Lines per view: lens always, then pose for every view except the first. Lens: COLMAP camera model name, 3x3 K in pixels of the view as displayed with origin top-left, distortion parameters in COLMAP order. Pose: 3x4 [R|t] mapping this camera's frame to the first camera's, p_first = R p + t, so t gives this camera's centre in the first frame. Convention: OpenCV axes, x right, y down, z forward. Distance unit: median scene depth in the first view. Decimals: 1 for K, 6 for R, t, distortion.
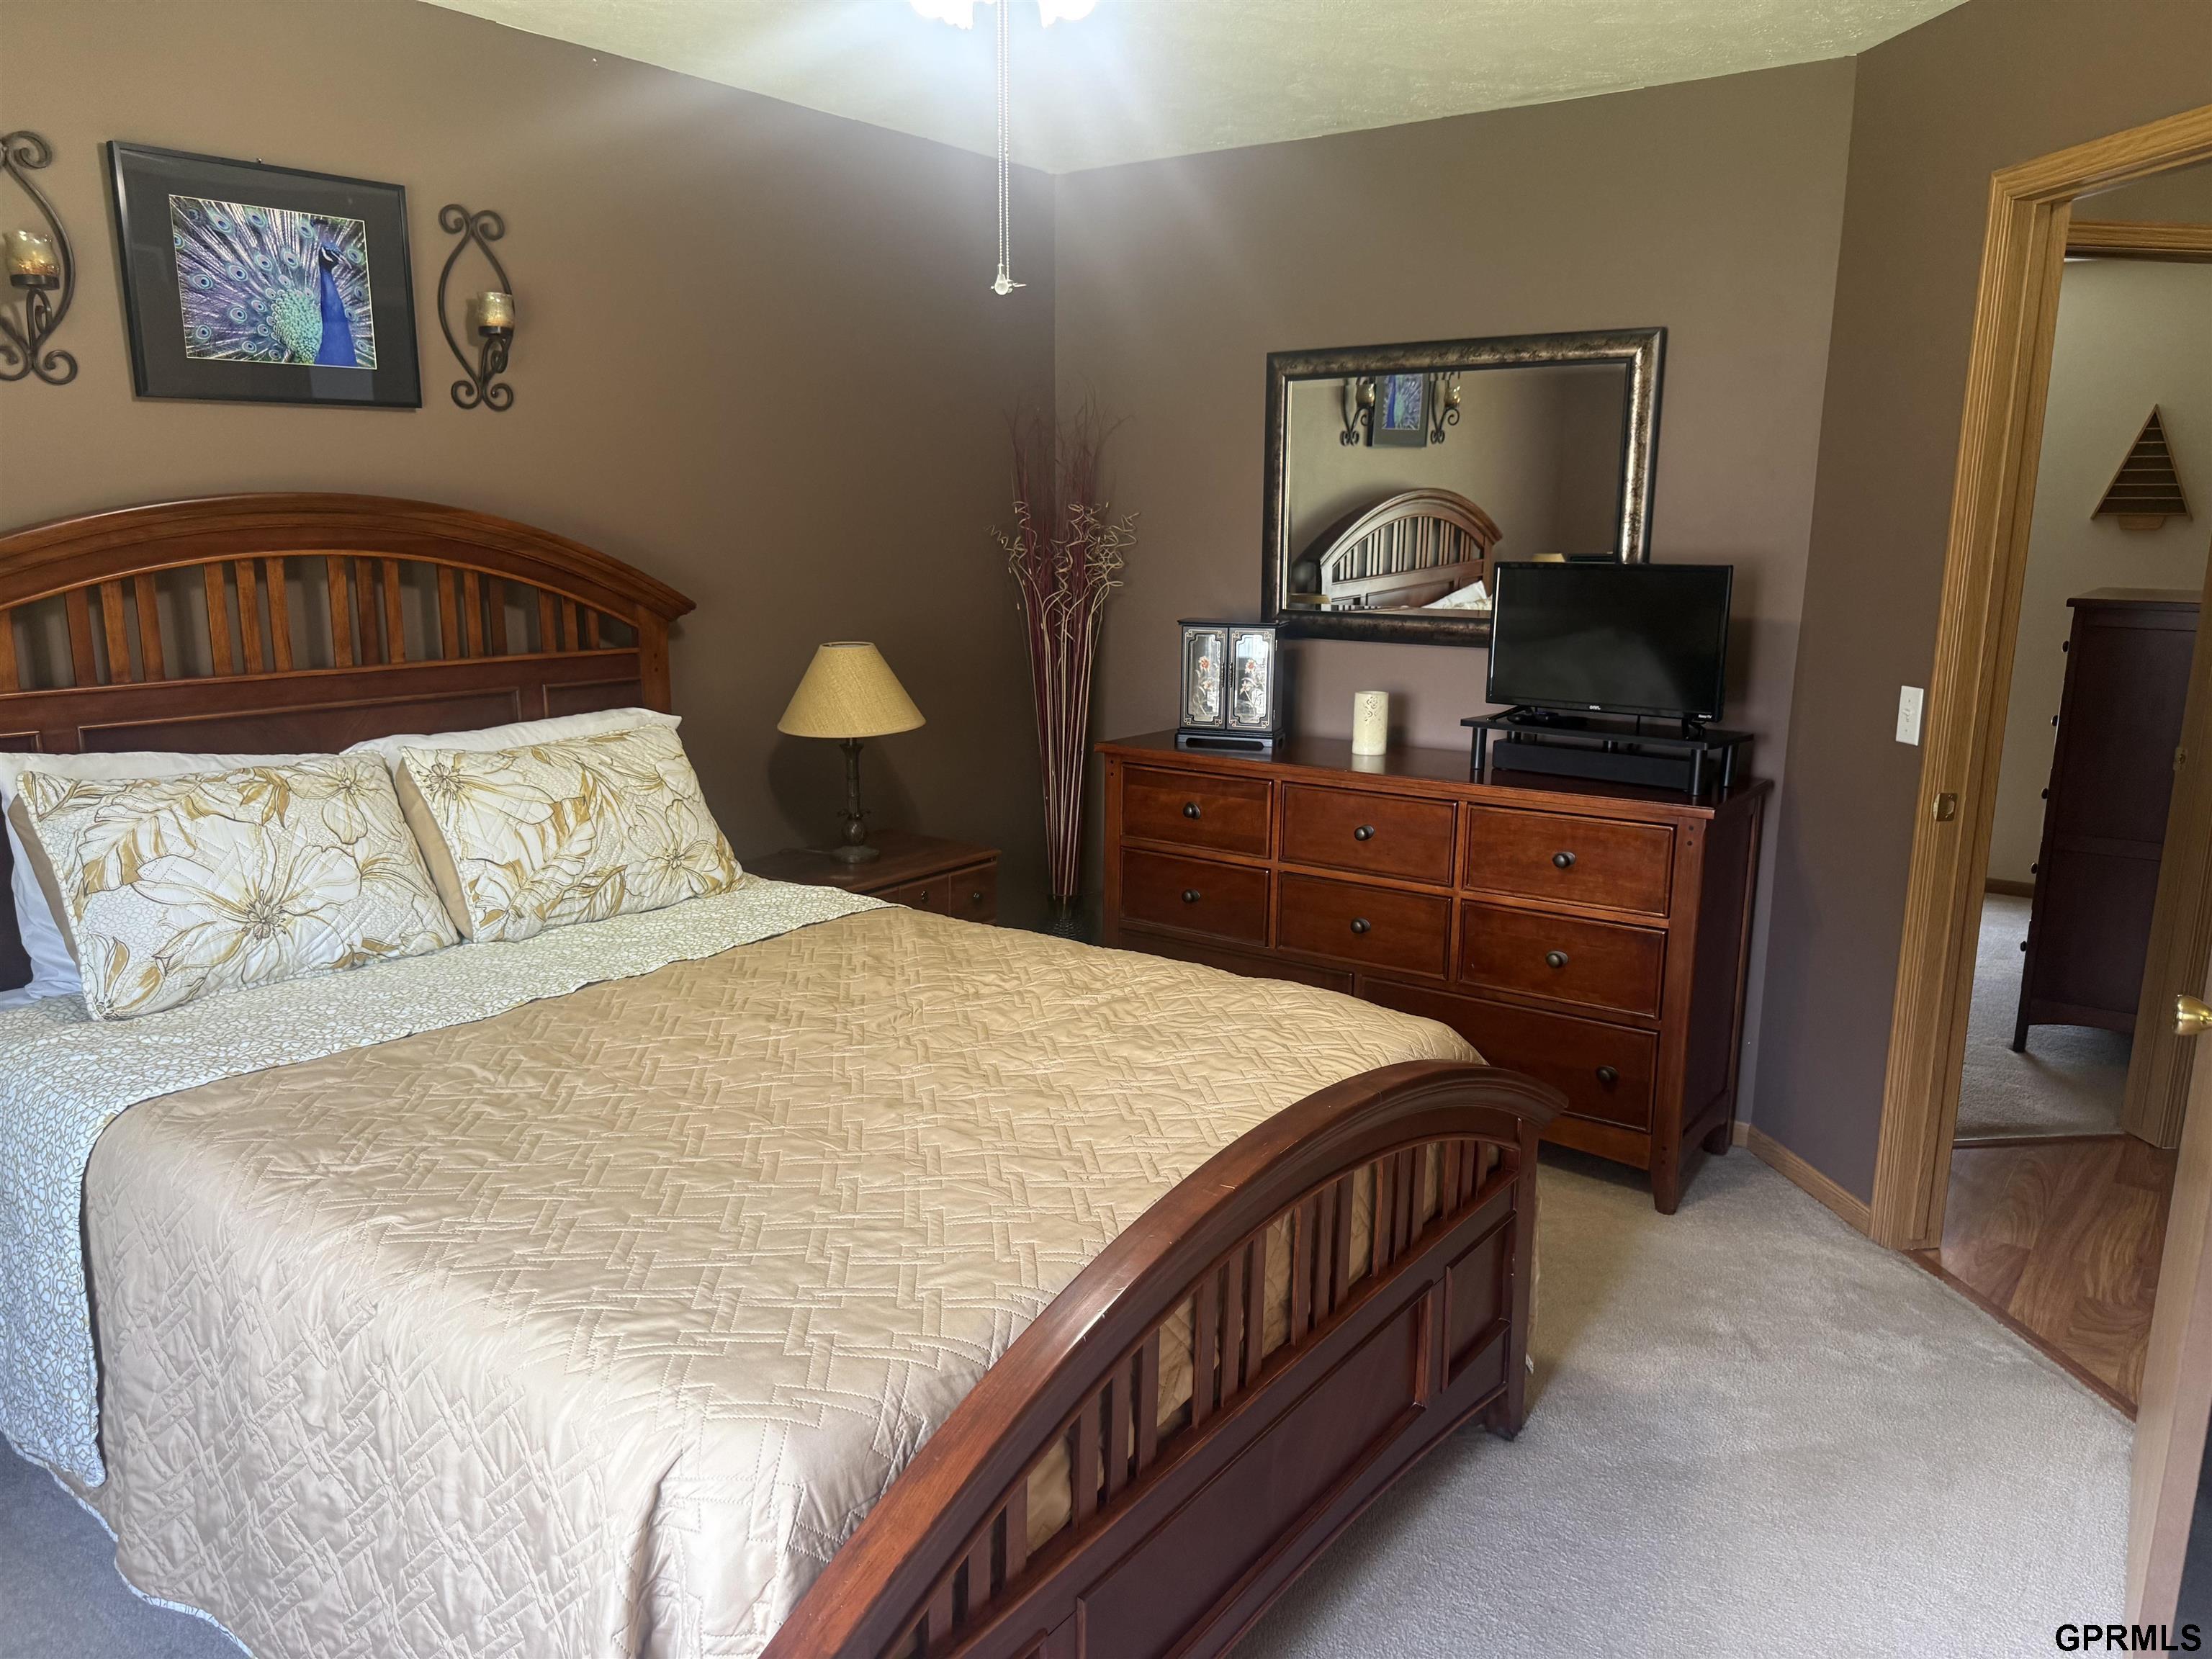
lens RADIAL K [[1537.9, 0, 1106.0], [0, 1537.9, 829.5], [0, 0, 1]] dist [0.025677, -0.060125]
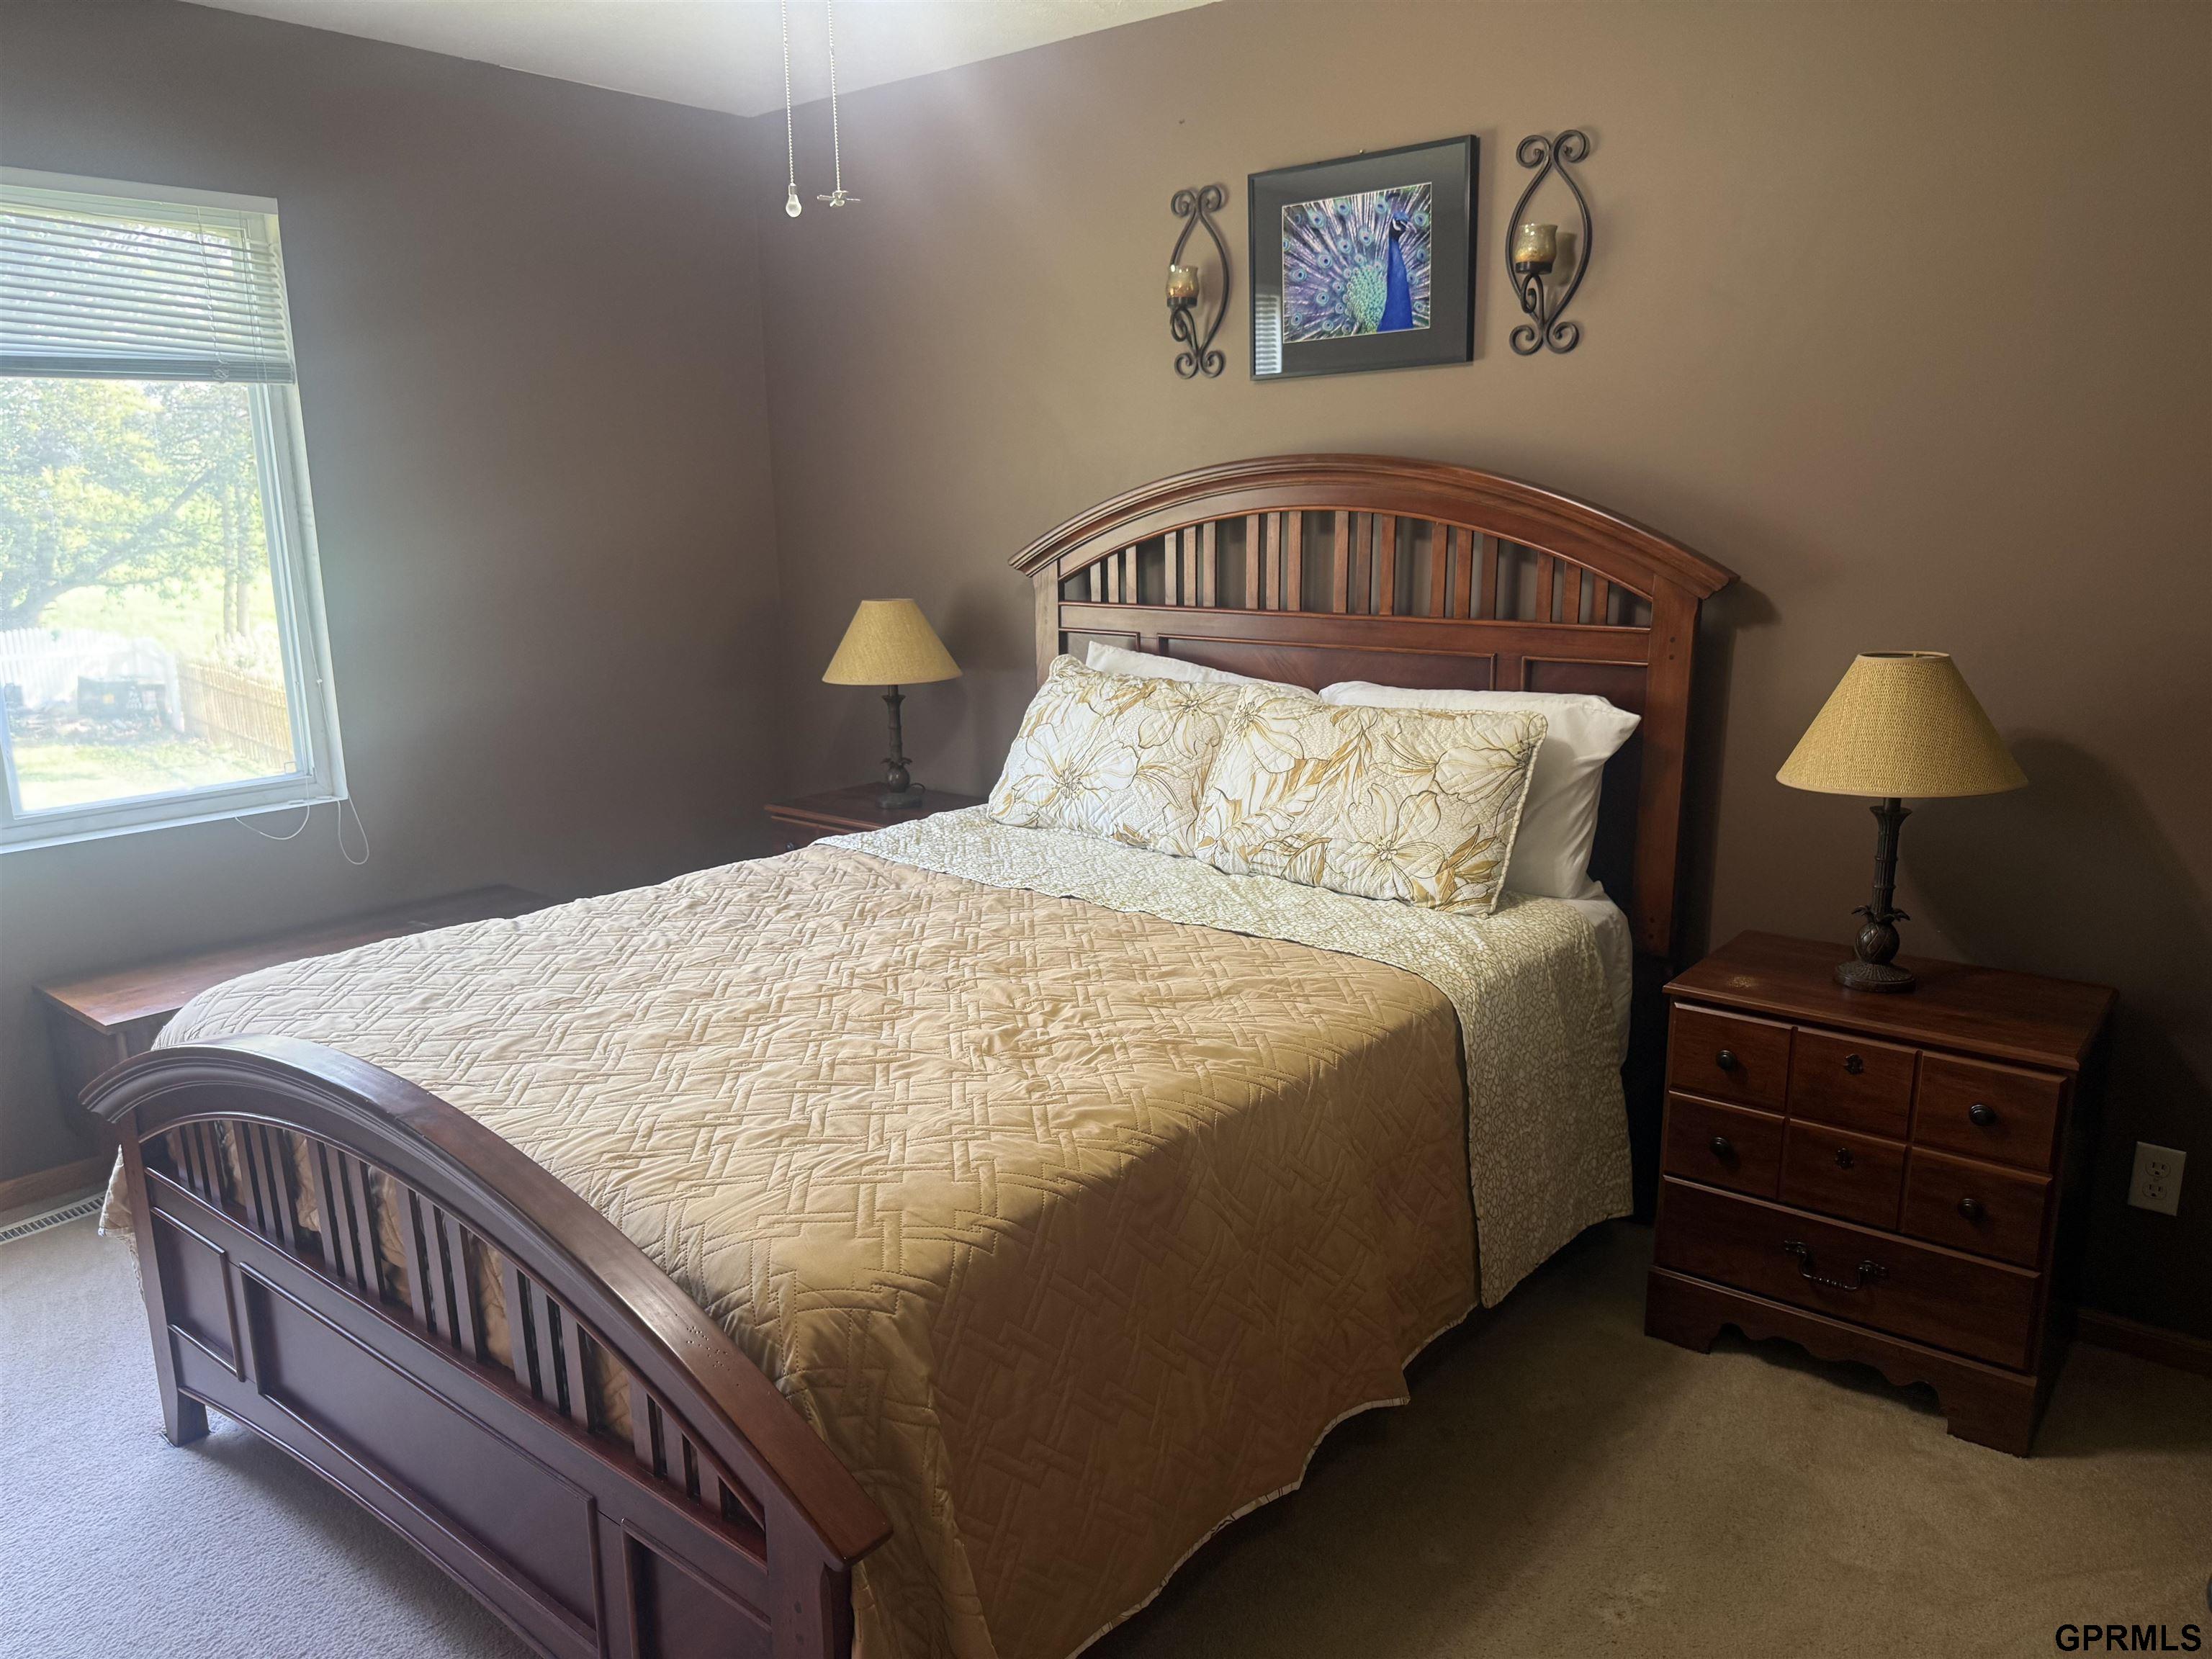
lens RADIAL K [[1624.6, 0, 1106.0], [0, 1624.6, 829.5], [0, 0, 1]] dist [0.165358, -0.446128]
pose [[-0.066912, 0.204986, -0.976475, 0.715274], [-0.180129, 0.960106, 0.213893, -0.180950], [0.981364, 0.190204, -0.027319, 0.921180]]
